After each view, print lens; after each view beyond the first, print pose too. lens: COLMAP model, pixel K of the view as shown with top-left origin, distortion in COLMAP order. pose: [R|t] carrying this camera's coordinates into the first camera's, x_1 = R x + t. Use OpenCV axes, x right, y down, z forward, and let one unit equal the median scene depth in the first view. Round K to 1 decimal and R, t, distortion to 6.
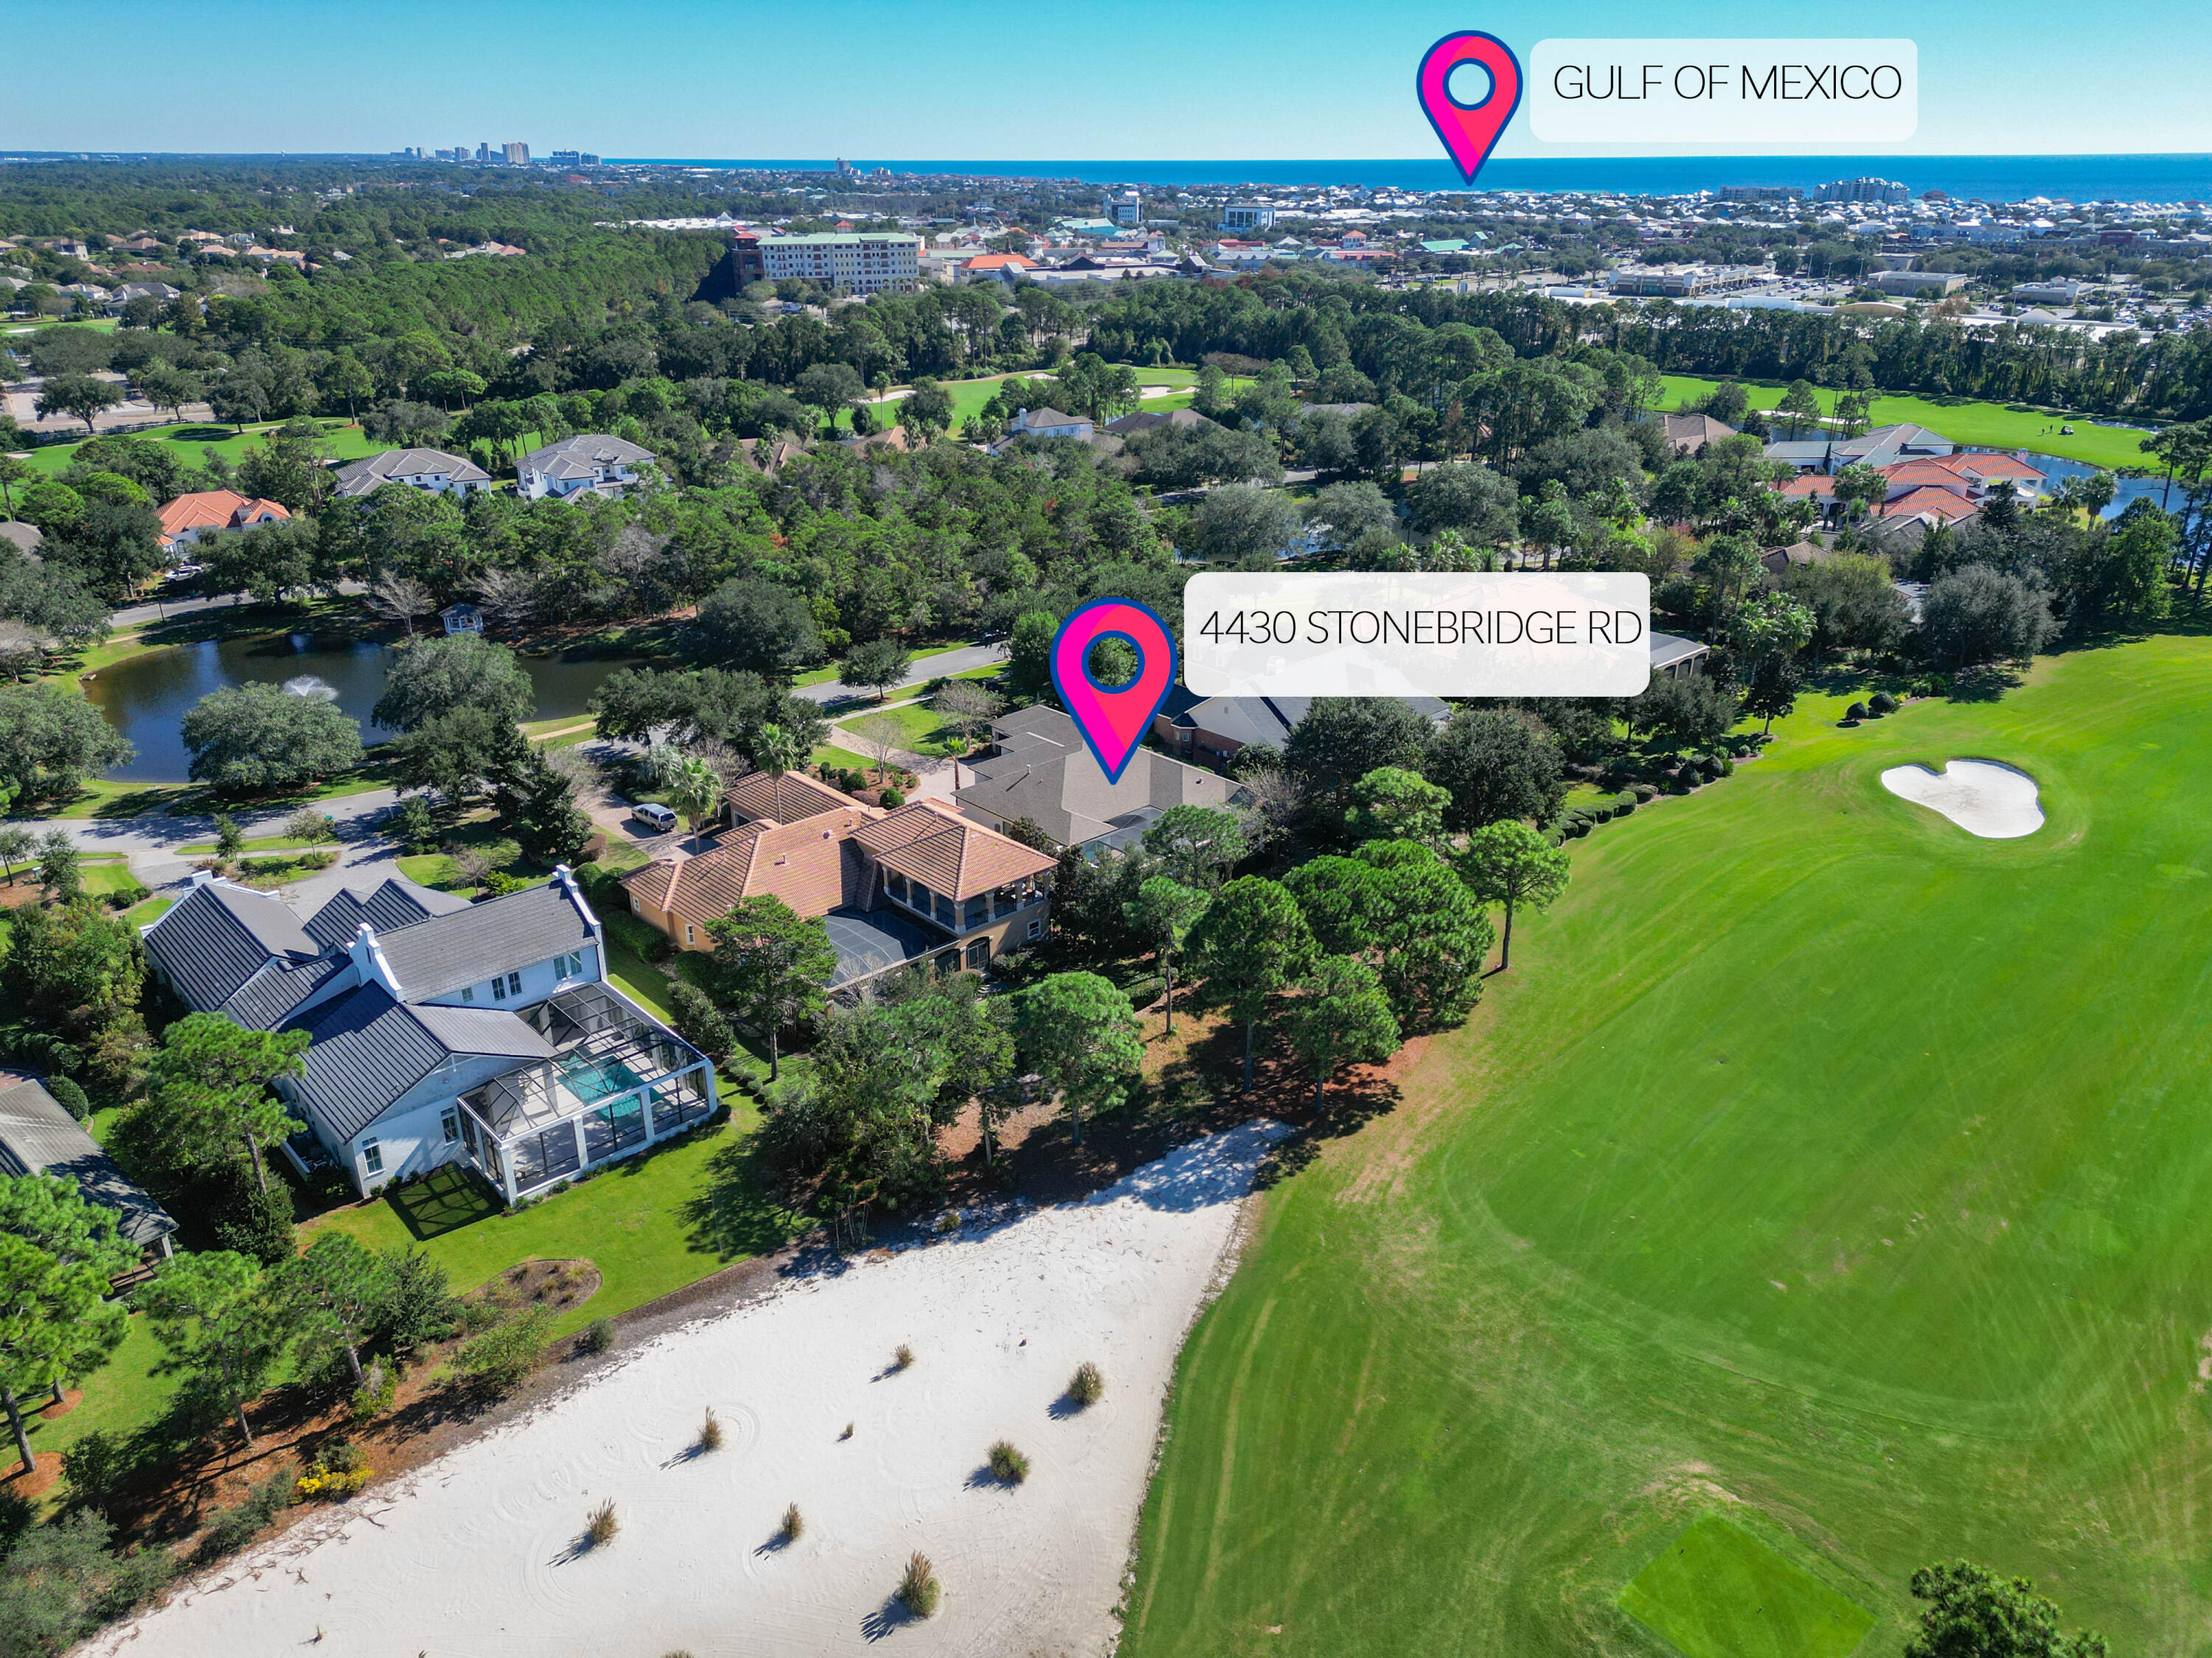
lens RADIAL K [[1524.5, 0, 1105.0], [0, 1524.5, 857.0], [0, 0, 1]] dist [0.105018, -0.176018]
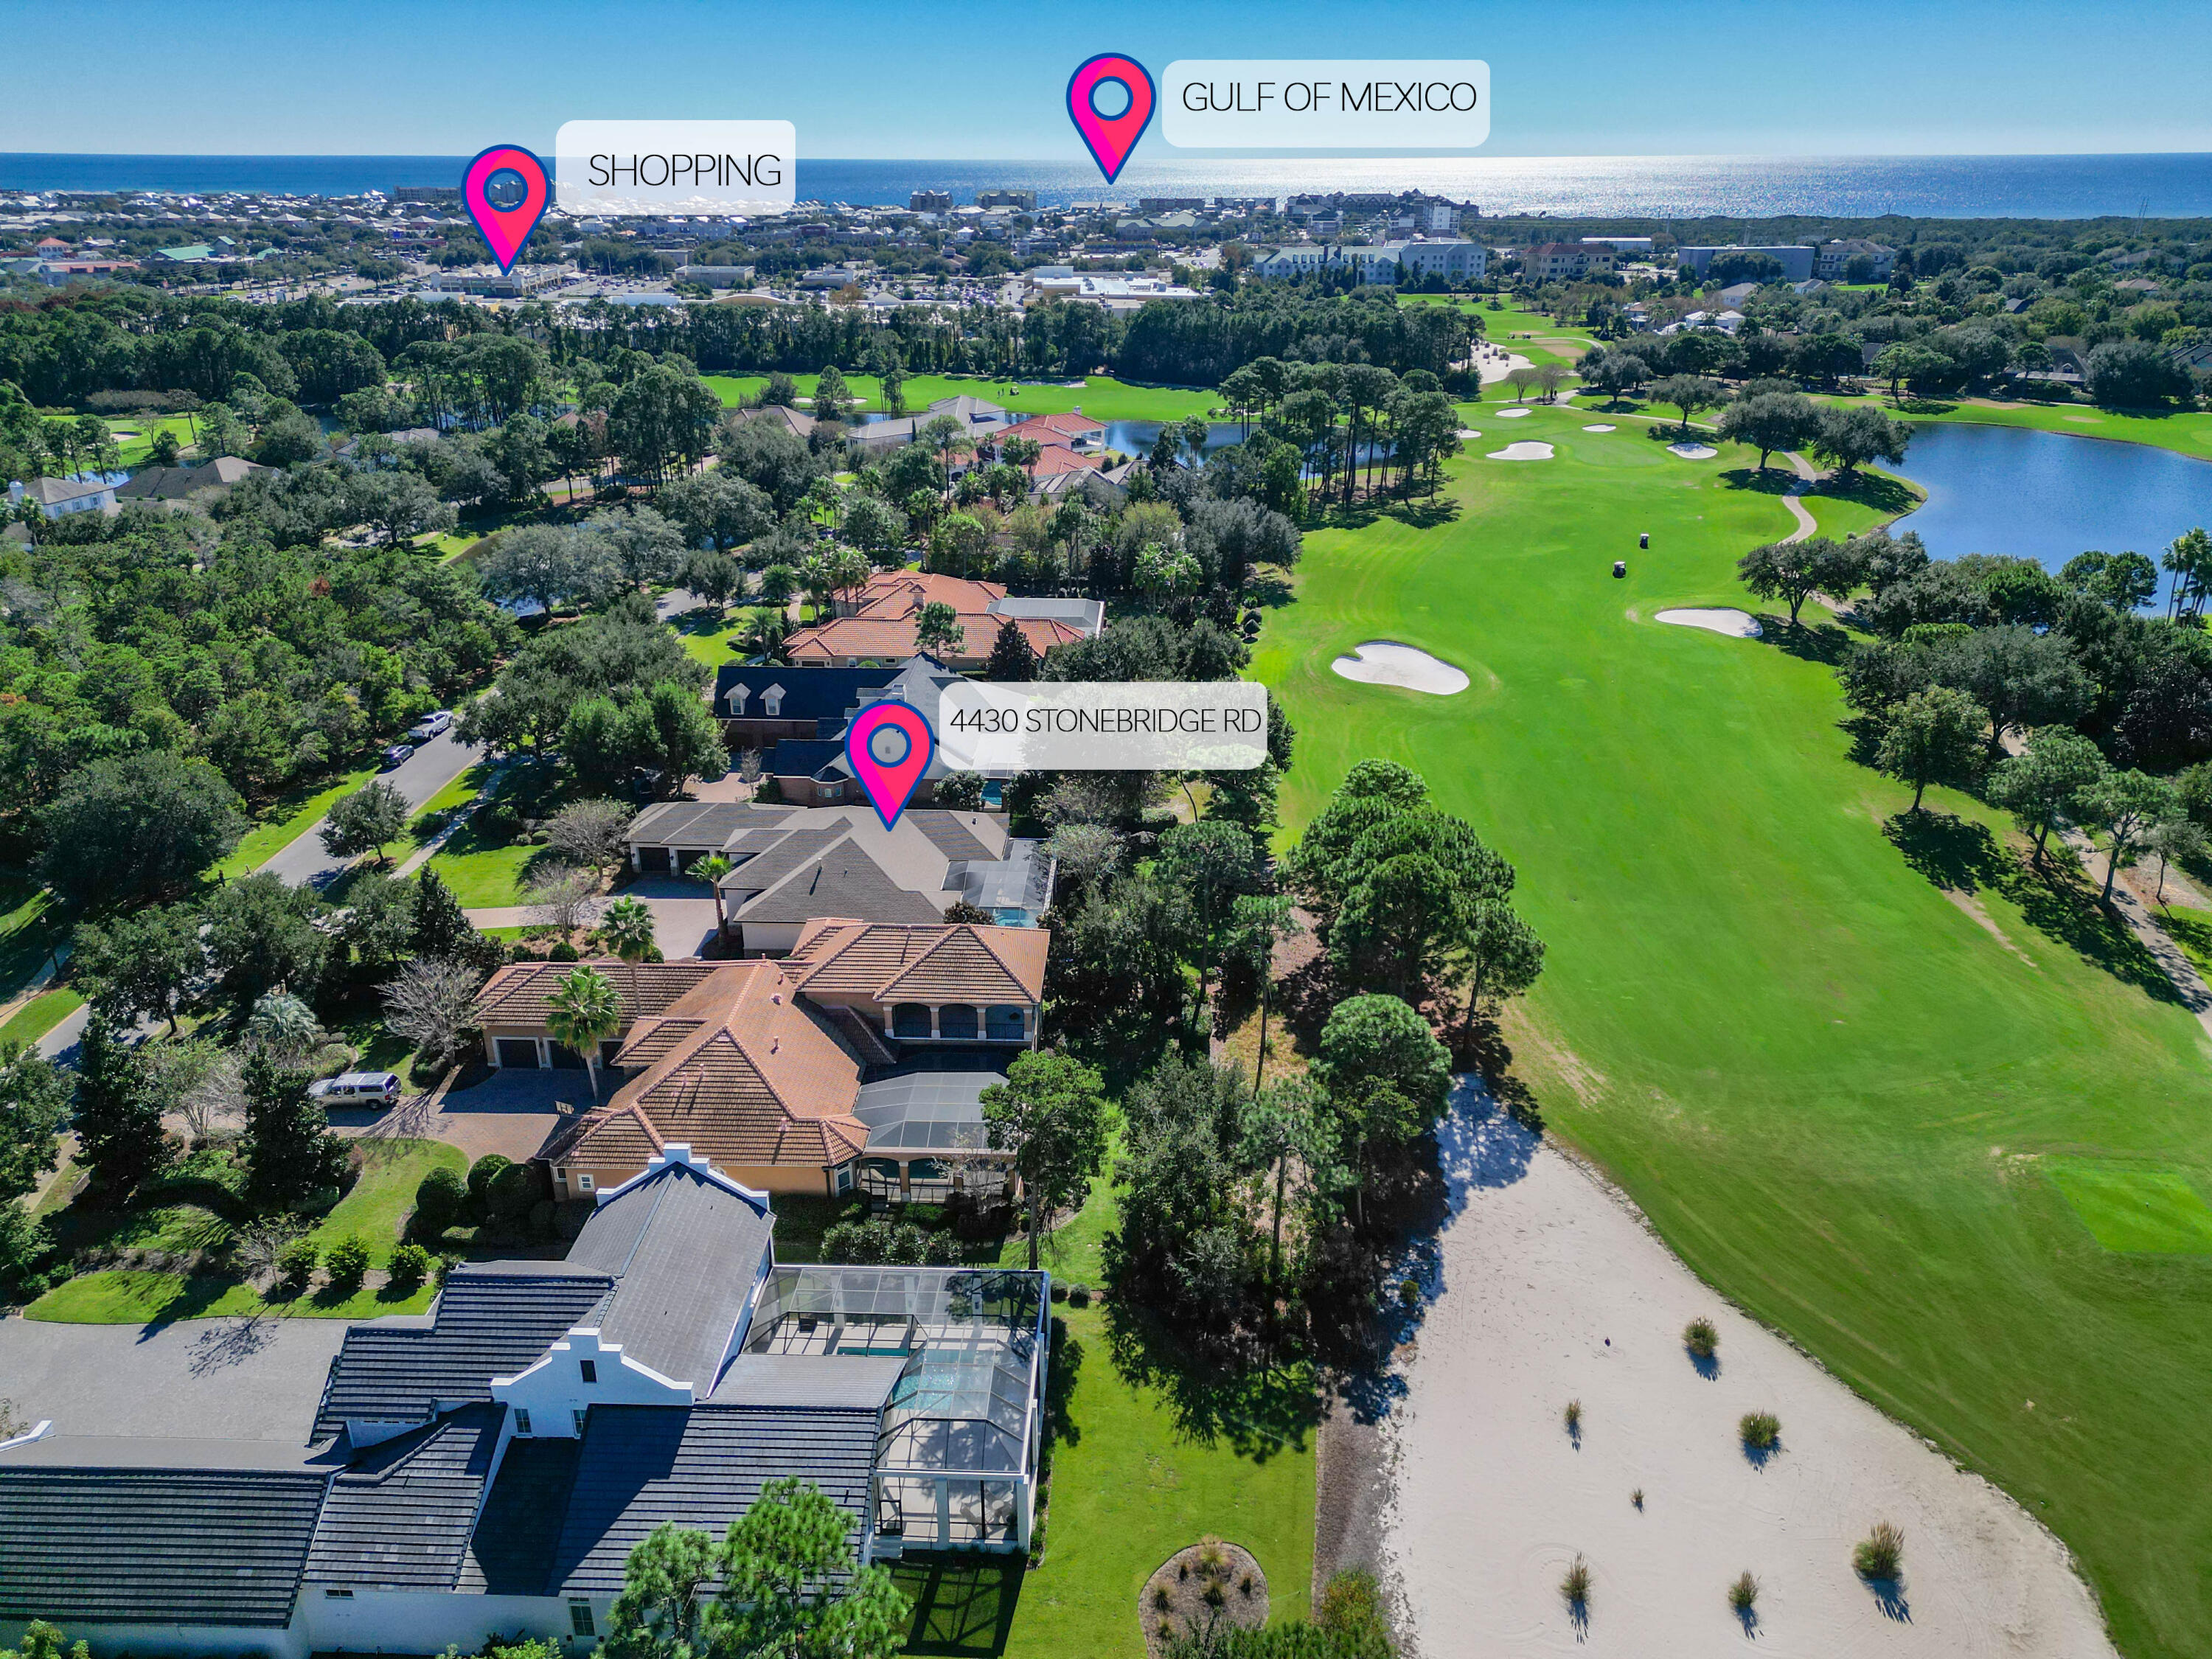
lens RADIAL K [[1513.4, 0, 1106.0], [0, 1513.4, 829.5], [0, 0, 1]] dist [0.068748, -0.051010]
pose [[0.710791, -0.283376, 0.643797, -0.646840], [0.291024, 0.951724, 0.097607, -0.150863], [-0.640376, 0.117982, 0.758945, 0.319462]]
